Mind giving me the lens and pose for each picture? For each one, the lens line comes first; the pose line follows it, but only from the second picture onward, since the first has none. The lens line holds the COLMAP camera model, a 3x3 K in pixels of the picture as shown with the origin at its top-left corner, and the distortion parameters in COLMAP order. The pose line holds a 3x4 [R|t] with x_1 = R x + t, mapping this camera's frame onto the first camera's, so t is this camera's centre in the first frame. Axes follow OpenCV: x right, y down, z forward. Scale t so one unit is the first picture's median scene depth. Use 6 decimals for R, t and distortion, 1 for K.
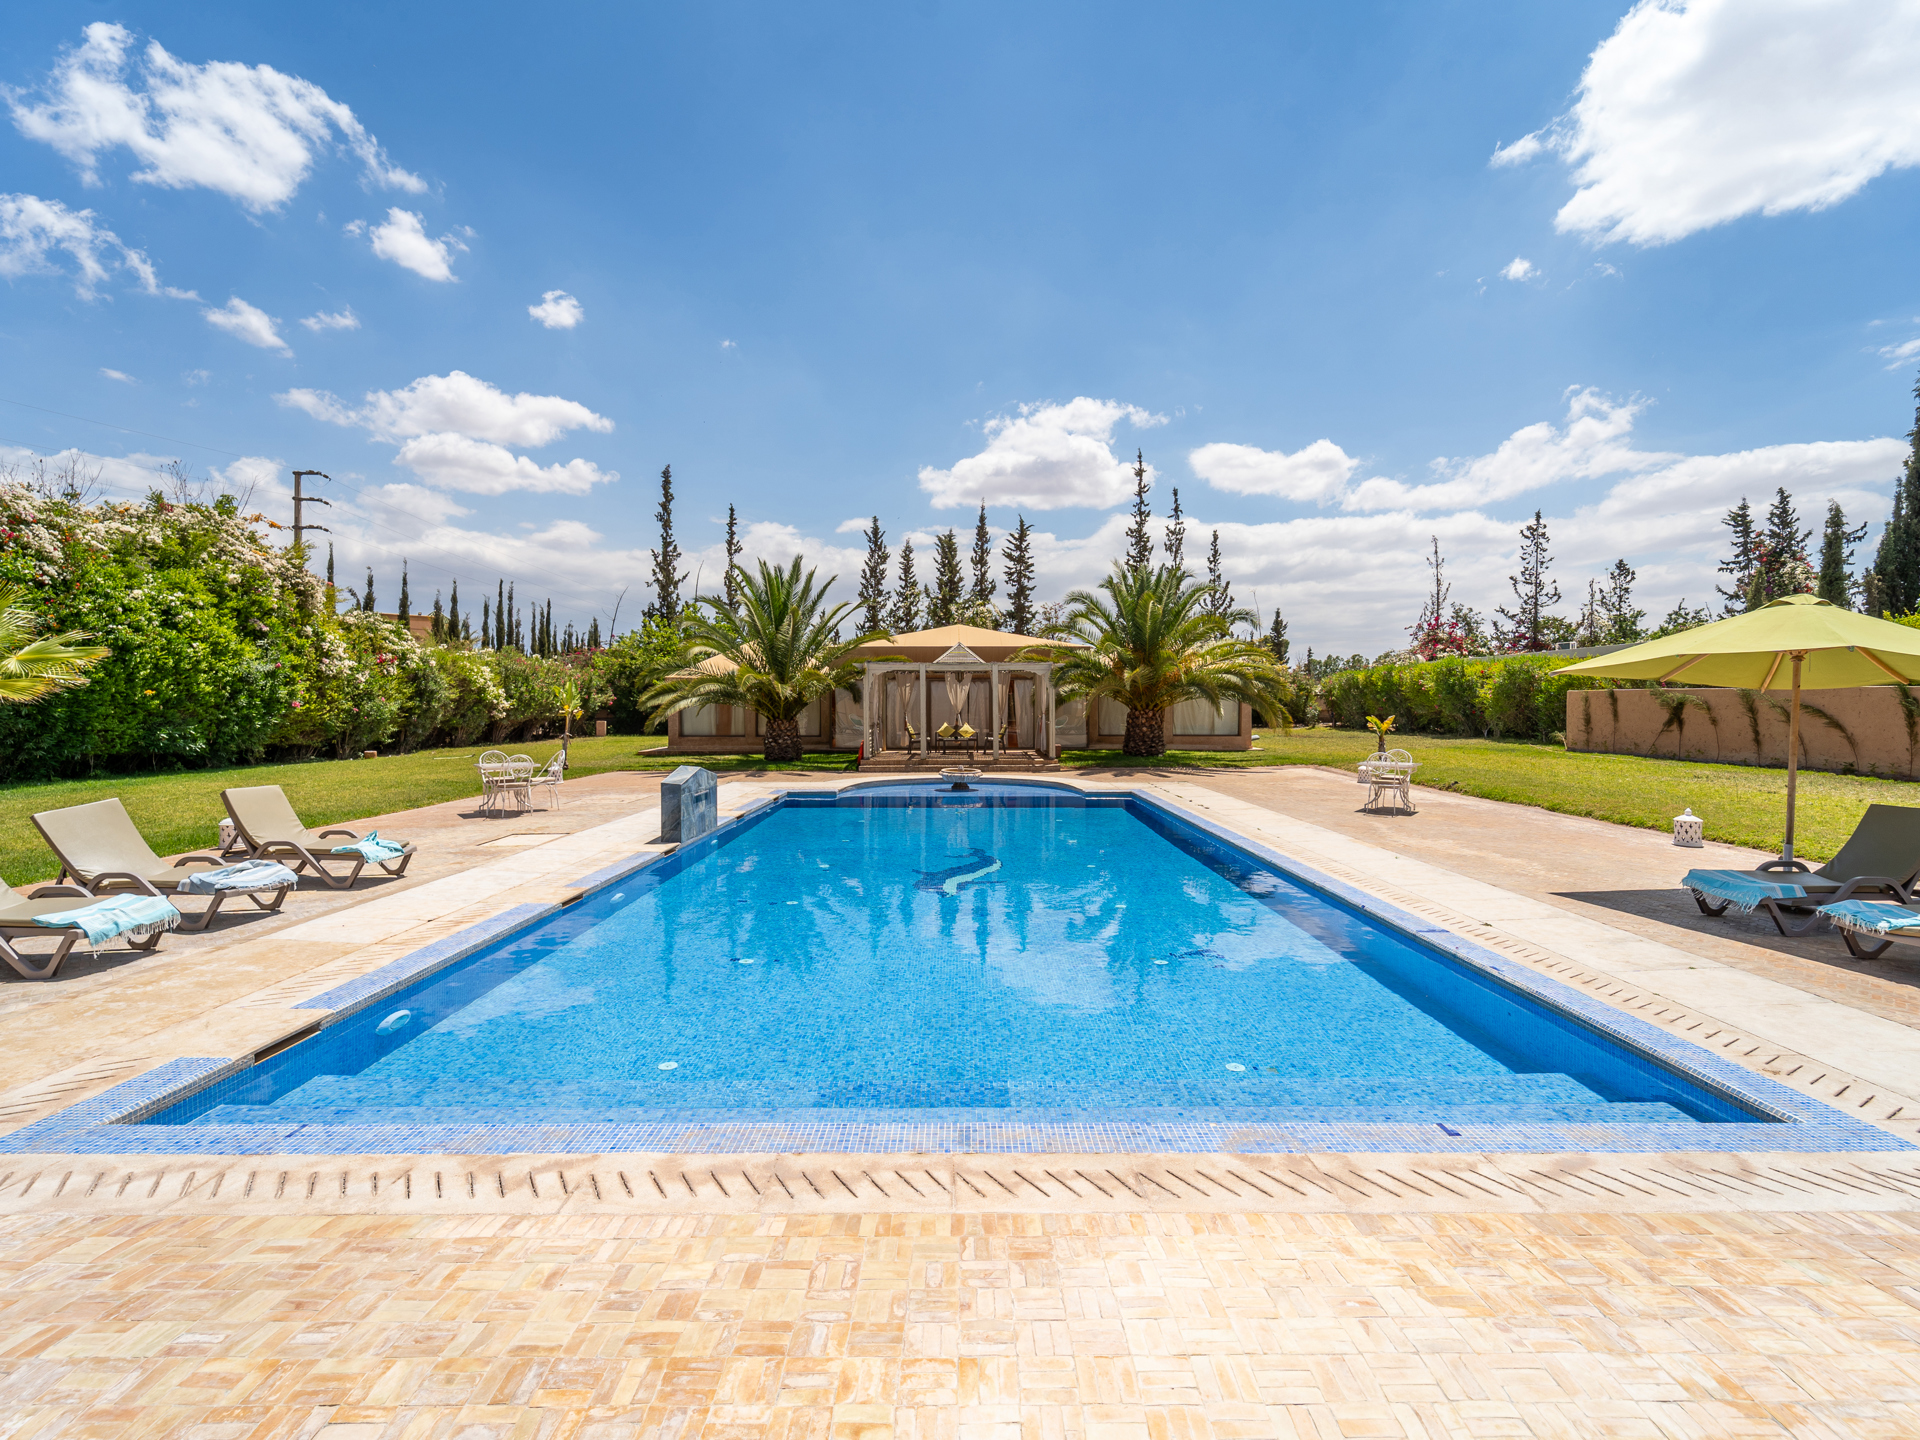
lens RADIAL K [[940.7, 0, 960.0], [0, 940.7, 720.0], [0, 0, 1]] dist [-0.002038, 0.000106]
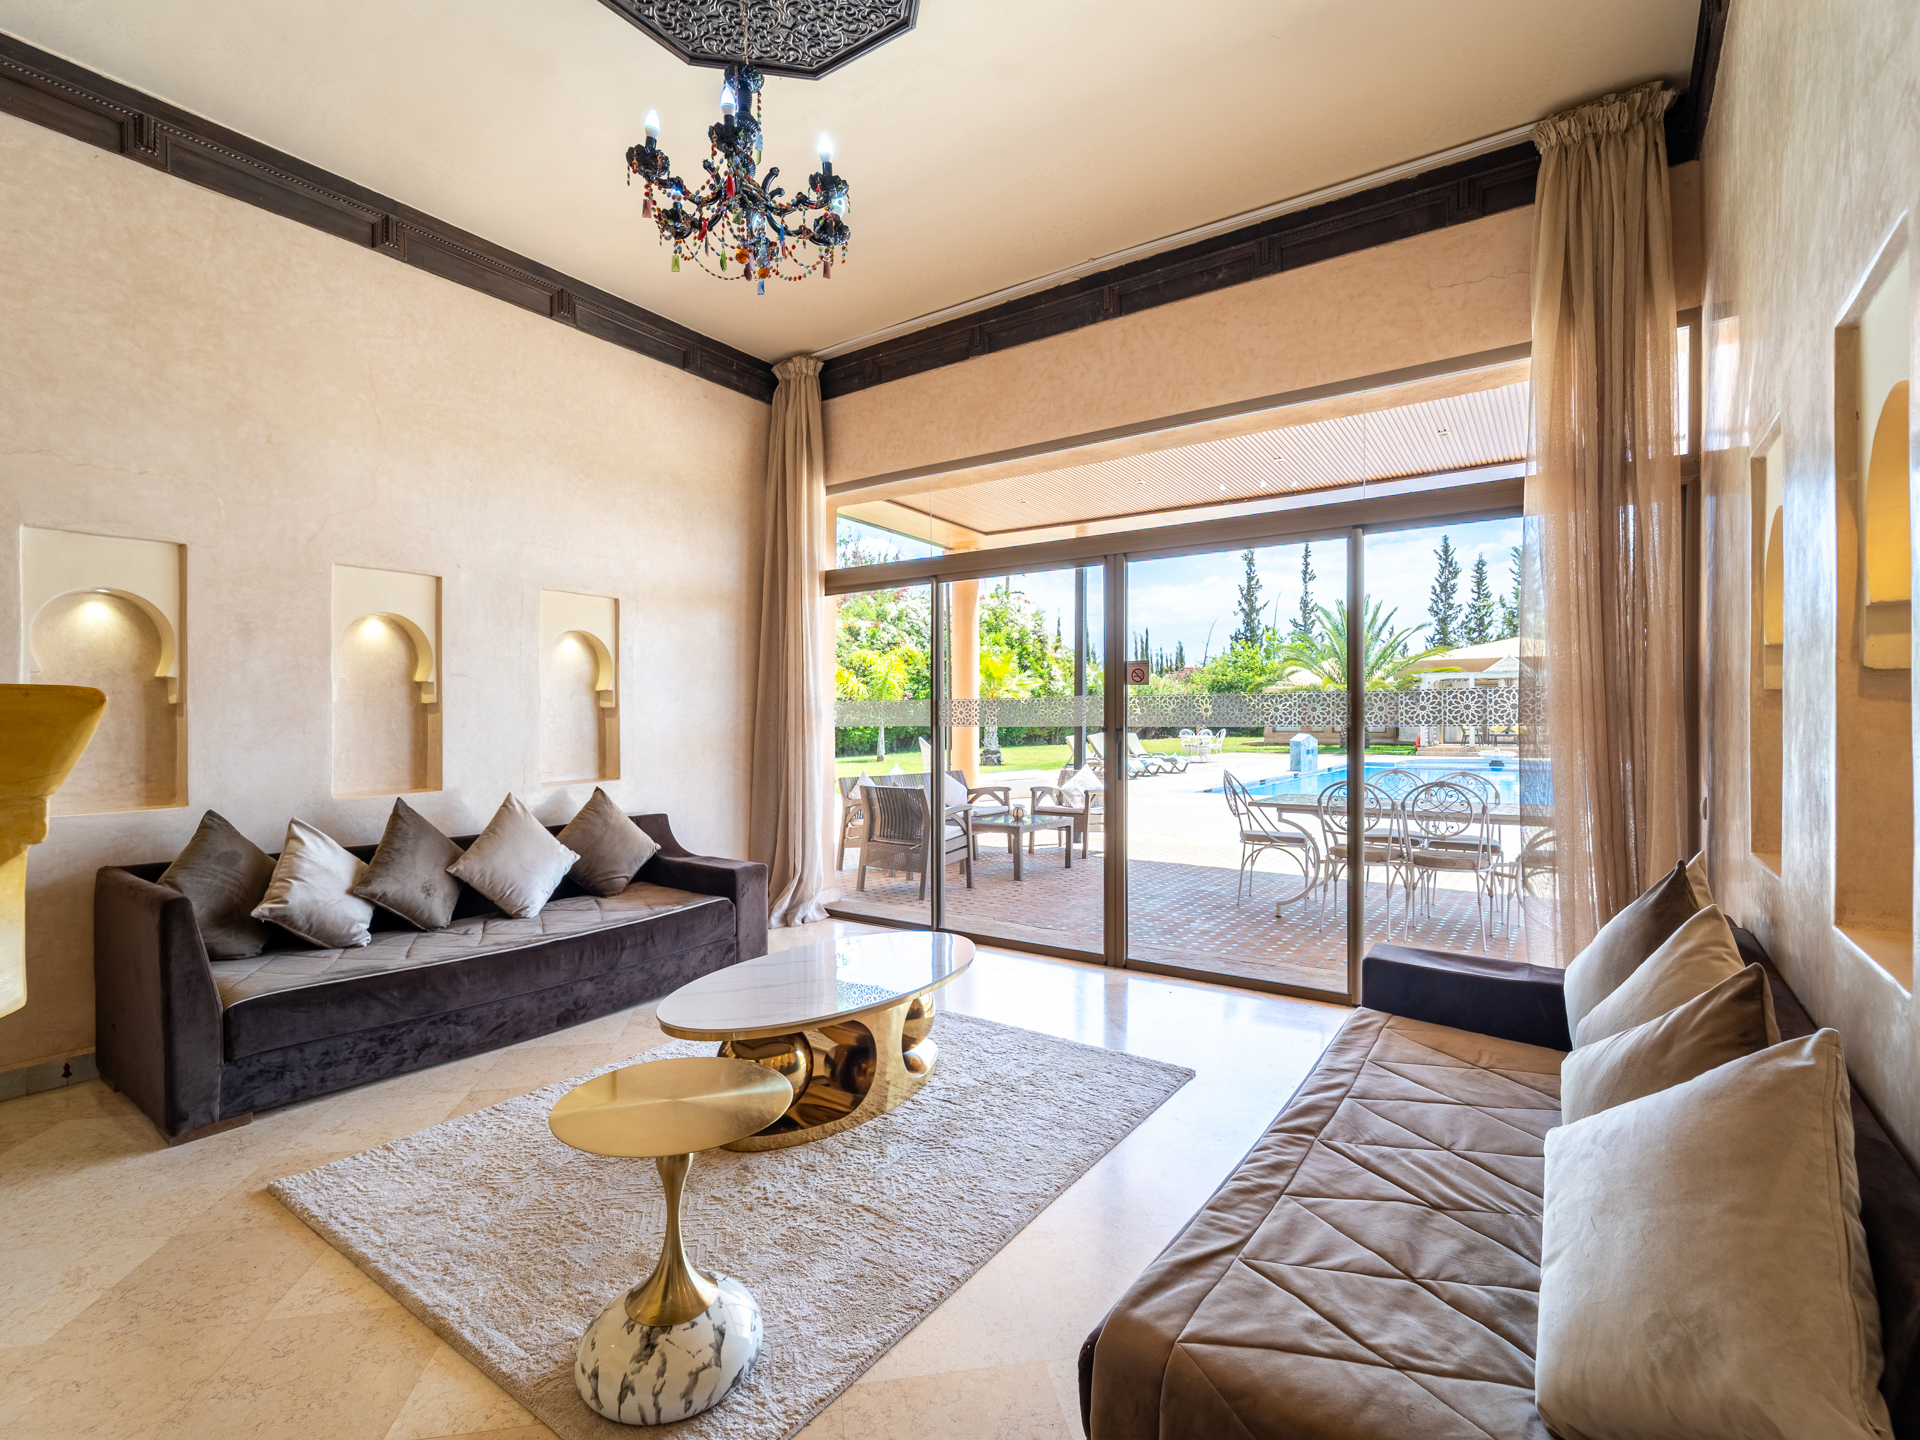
lens RADIAL K [[940.7, 0, 960.0], [0, 940.7, 720.0], [0, 0, 1]] dist [-0.002038, 0.000106]
pose [[0.836007, -0.003479, -0.548708, 0.035855], [-0.005057, 0.999889, -0.014045, 0.011581], [0.548695, 0.014516, 0.835896, -0.202081]]
